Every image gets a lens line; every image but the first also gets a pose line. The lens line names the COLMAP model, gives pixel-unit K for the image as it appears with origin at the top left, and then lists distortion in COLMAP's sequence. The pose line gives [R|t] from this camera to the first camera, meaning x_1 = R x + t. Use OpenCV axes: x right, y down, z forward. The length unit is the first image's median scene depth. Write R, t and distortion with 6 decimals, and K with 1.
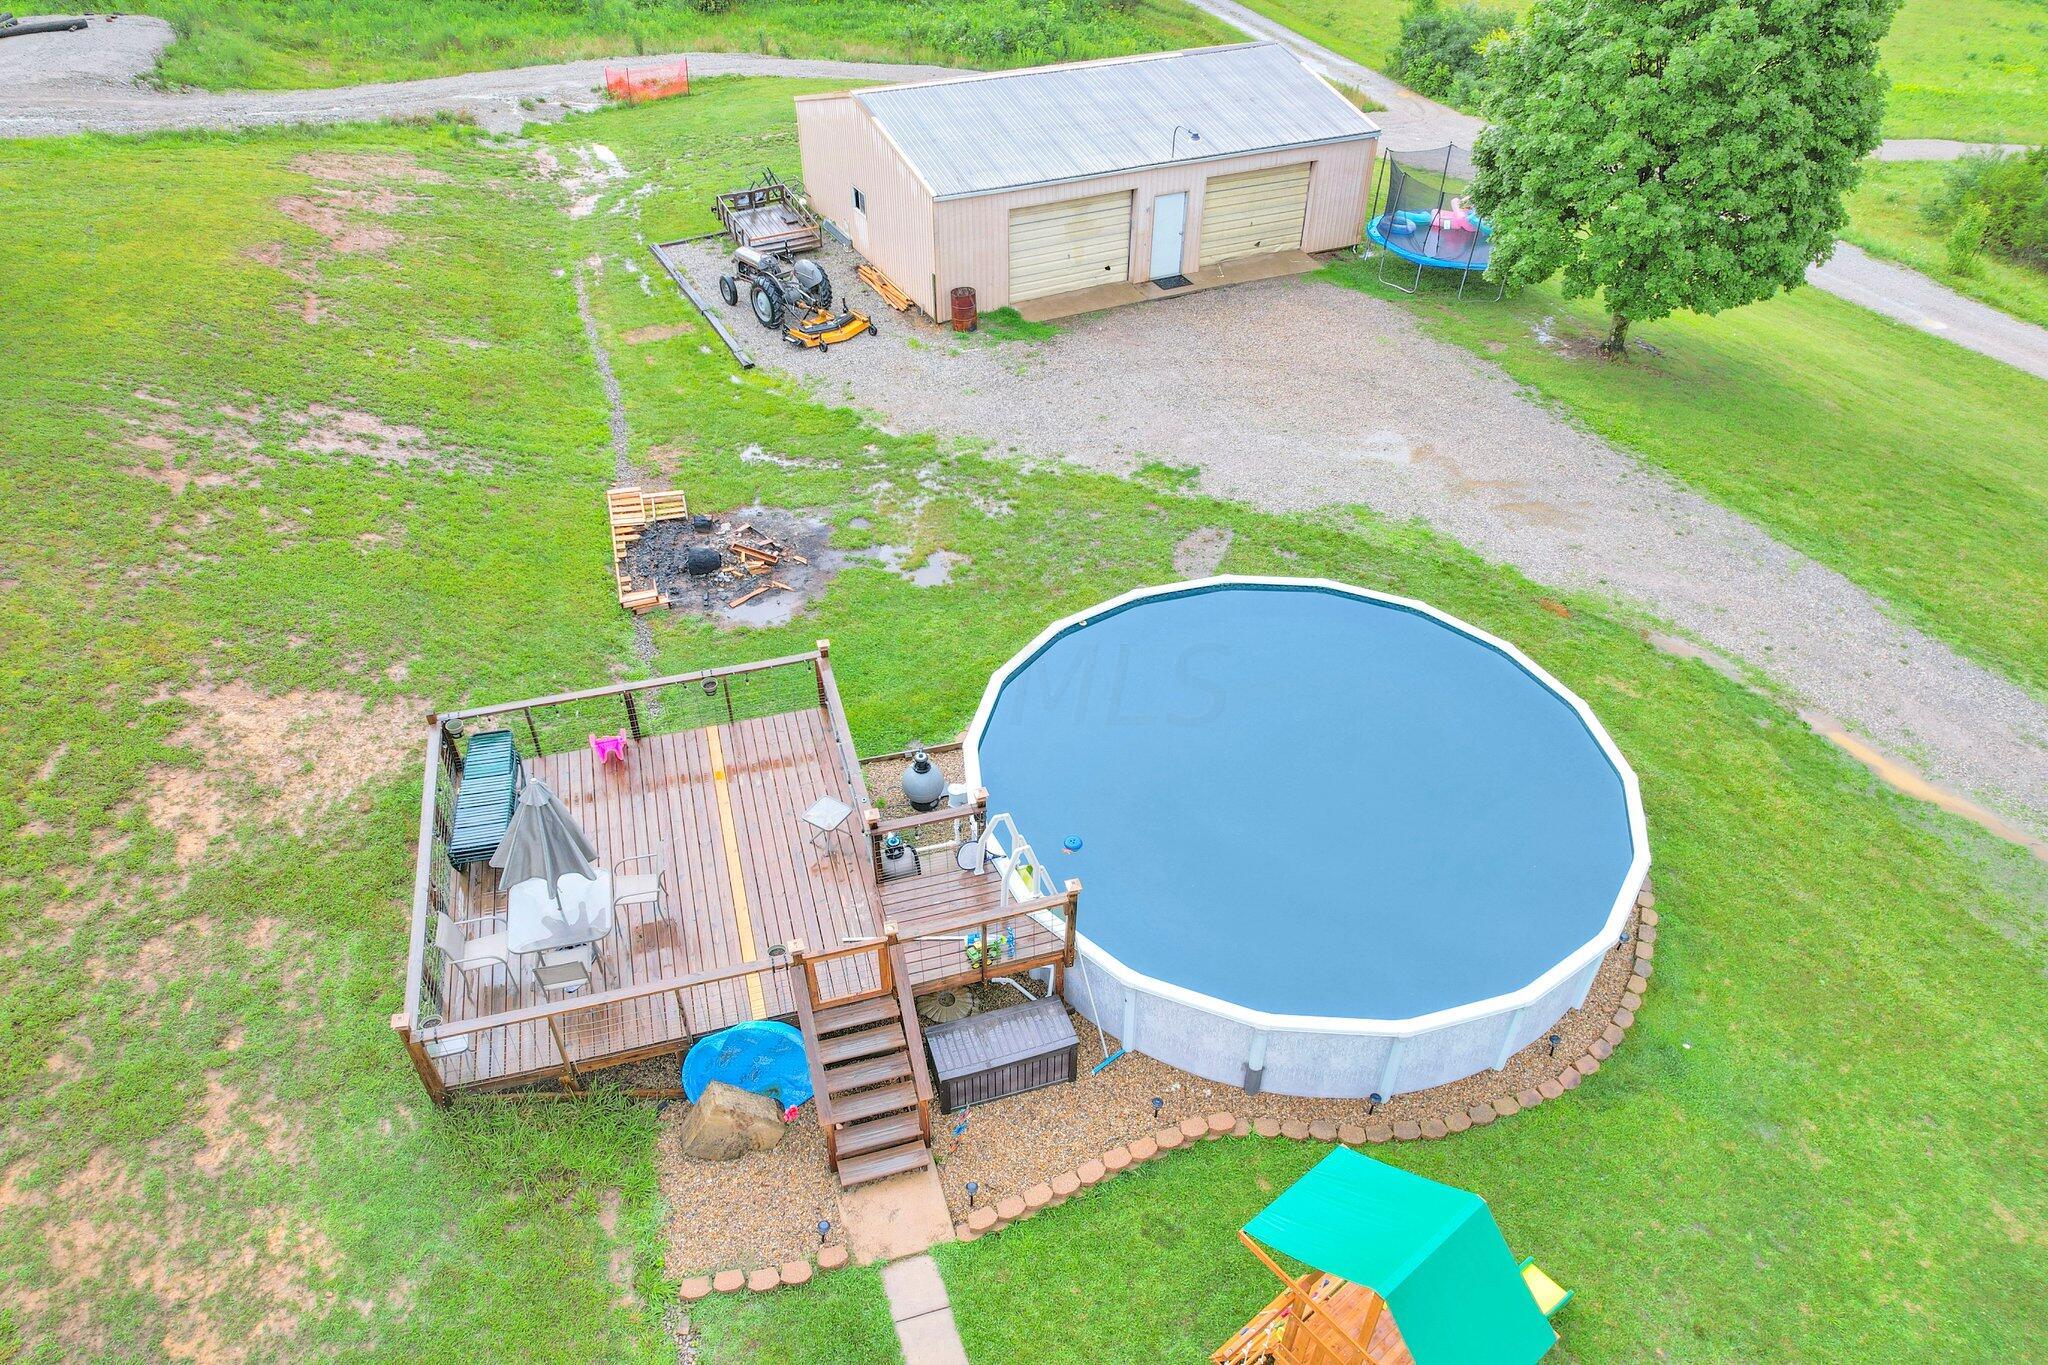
lens RADIAL K [[1308.9, 0, 1025.5], [0, 1308.9, 706.2], [0, 0, 1]] dist [-0.083569, 0.074906]
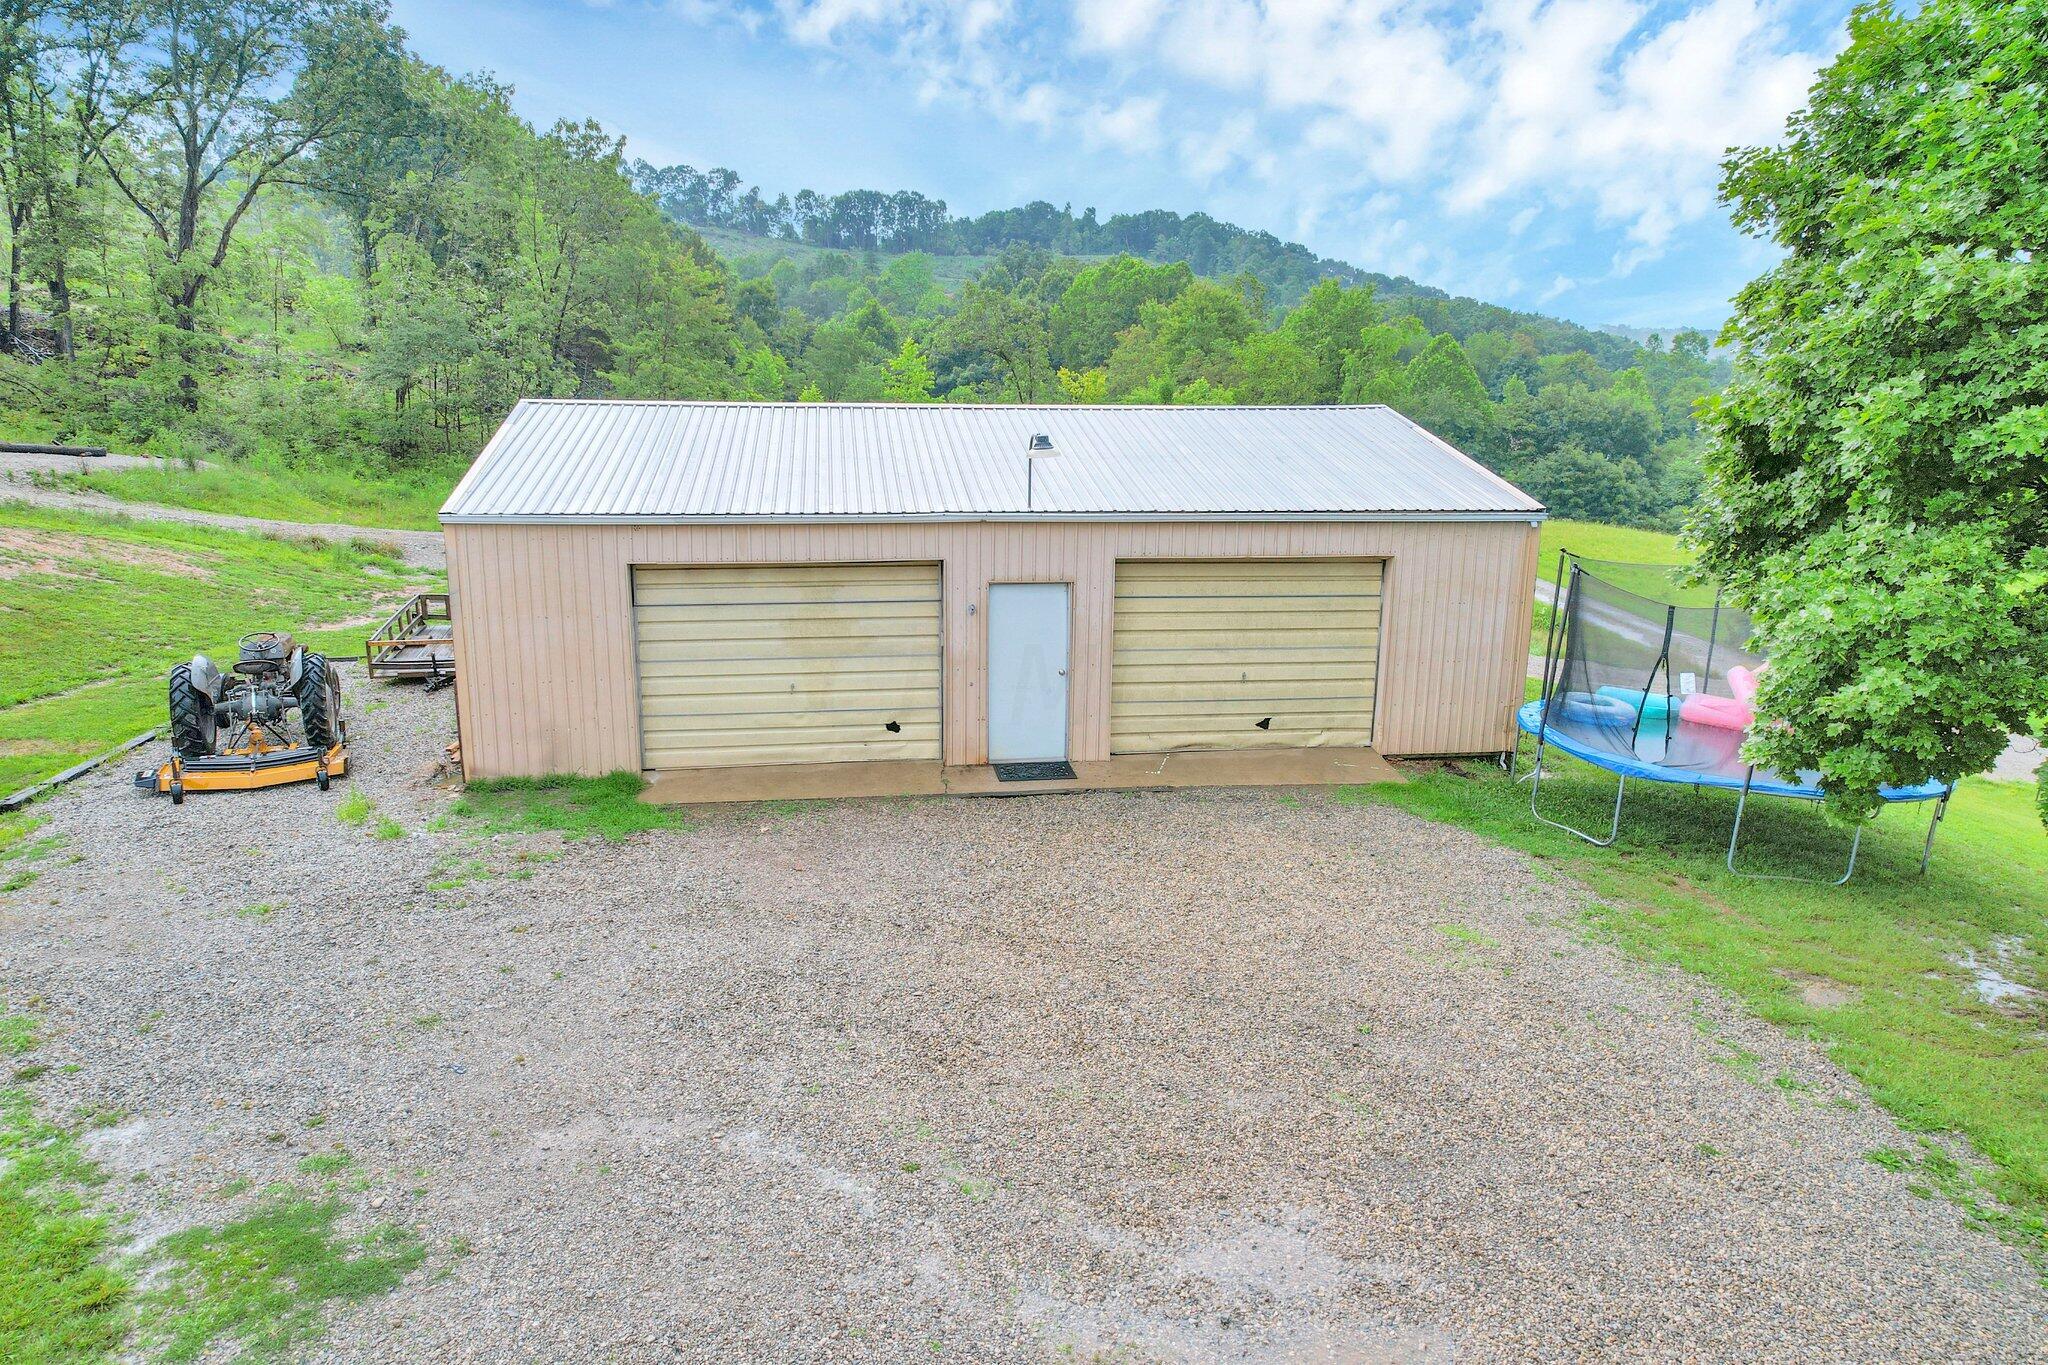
lens RADIAL K [[1308.9, 0, 1025.5], [0, 1308.9, 706.2], [0, 0, 1]] dist [-0.083569, 0.074906]
pose [[0.951146, 0.073126, -0.299956, 0.270168], [-0.199978, 0.886119, -0.418093, -0.170199], [0.235223, 0.457652, 0.857453, 0.654578]]
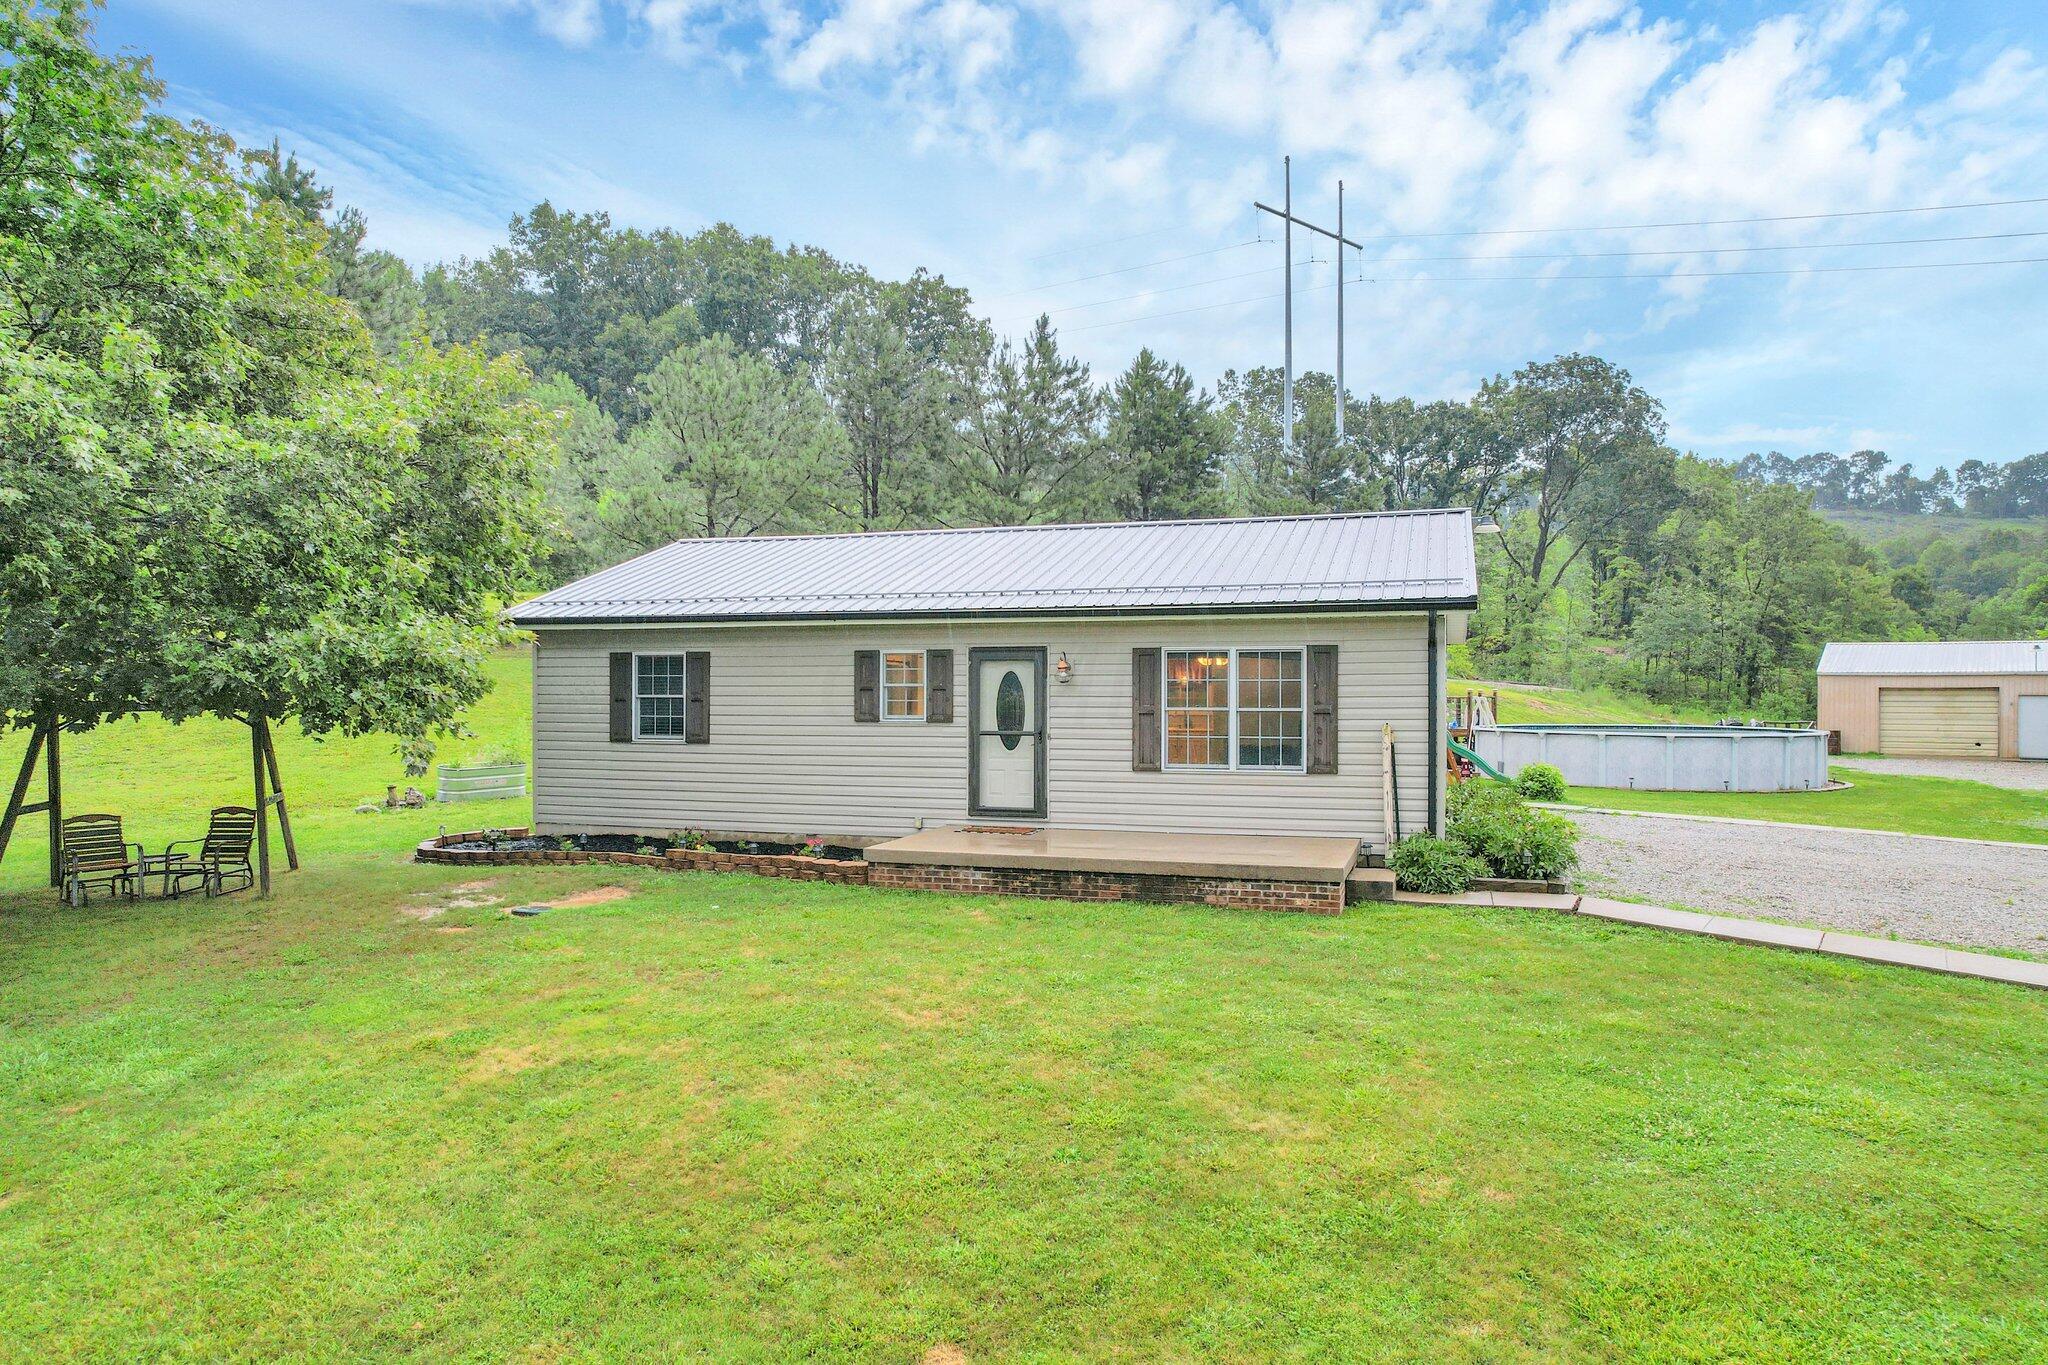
lens RADIAL K [[1308.9, 0, 1025.5], [0, 1308.9, 706.2], [0, 0, 1]] dist [-0.083569, 0.074906]
pose [[0.443861, 0.004250, -0.896086, 0.904563], [-0.567834, 0.774924, -0.277592, 0.636472], [0.693219, 0.632040, 0.346372, -0.220615]]
